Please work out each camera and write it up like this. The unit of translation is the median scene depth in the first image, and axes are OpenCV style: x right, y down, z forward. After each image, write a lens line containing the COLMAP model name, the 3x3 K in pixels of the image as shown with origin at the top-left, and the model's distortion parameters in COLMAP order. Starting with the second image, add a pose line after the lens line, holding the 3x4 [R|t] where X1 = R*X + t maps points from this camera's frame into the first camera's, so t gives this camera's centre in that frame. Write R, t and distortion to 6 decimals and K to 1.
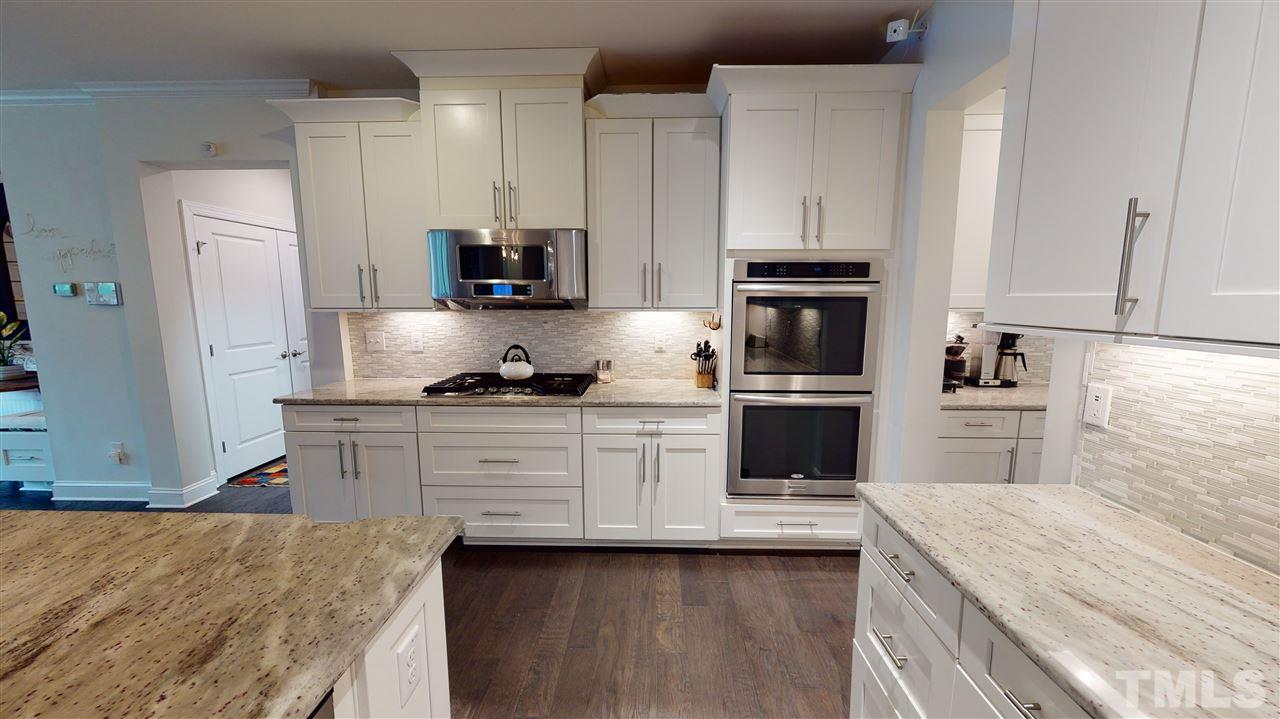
lens RADIAL K [[468.4, 0, 642.2], [0, 468.4, 362.1], [0, 0, 1]] dist [-0.001324, -0.000104]
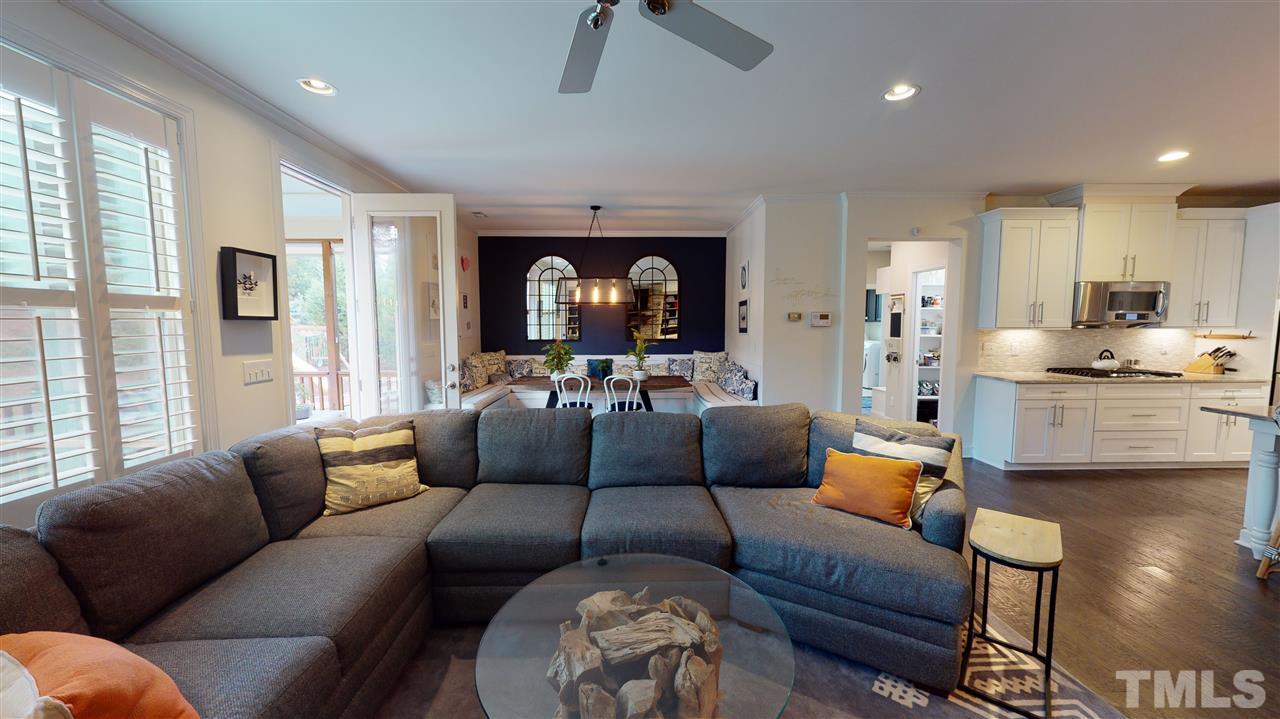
lens RADIAL K [[468.4, 0, 637.2], [0, 468.4, 359.0], [0, 0, 1]] dist [-0.001324, -0.000104]
pose [[0.998943, -0.006473, 0.045501, -2.200553], [0.009095, 0.998295, -0.057656, 0.085156], [-0.045050, 0.058009, 0.997299, -0.627375]]
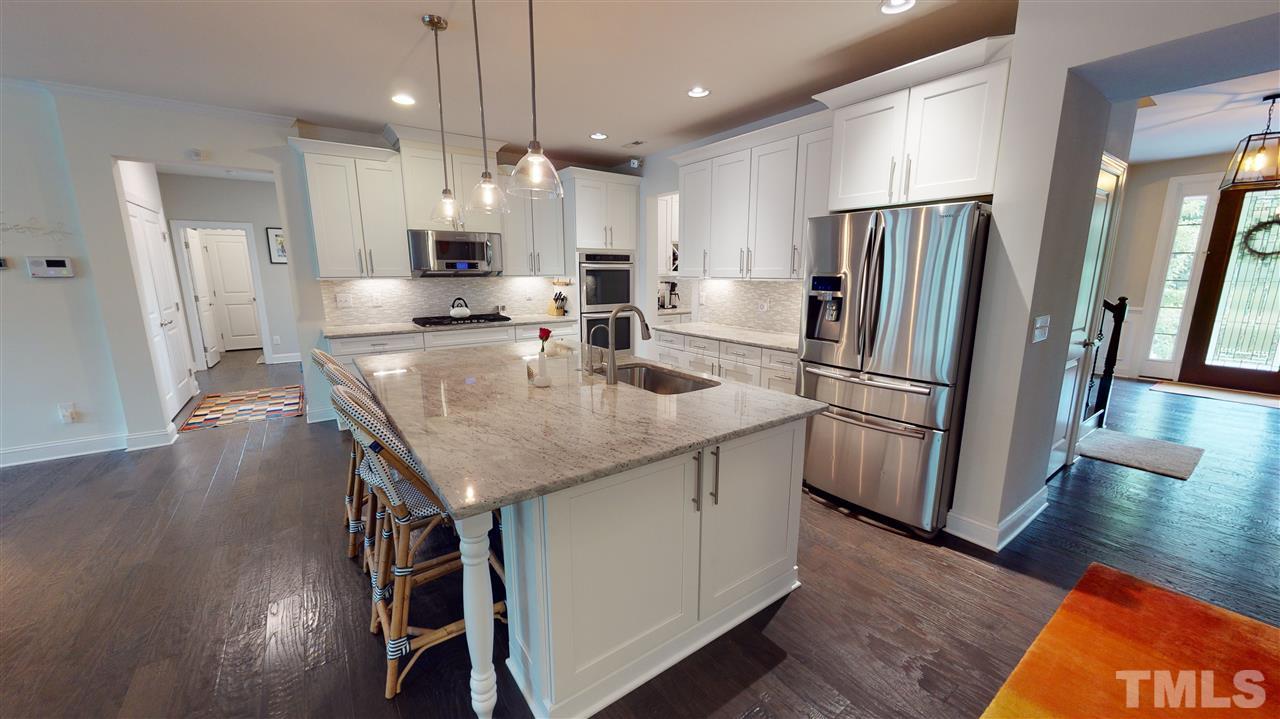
lens RADIAL K [[468.4, 0, 645.1], [0, 468.4, 362.6], [0, 0, 1]] dist [-0.001324, -0.000104]
pose [[0.788258, -0.119869, 0.603557, -0.881521], [0.084604, 0.992640, 0.086648, 0.120879], [-0.609501, -0.017238, 0.792598, -0.877147]]
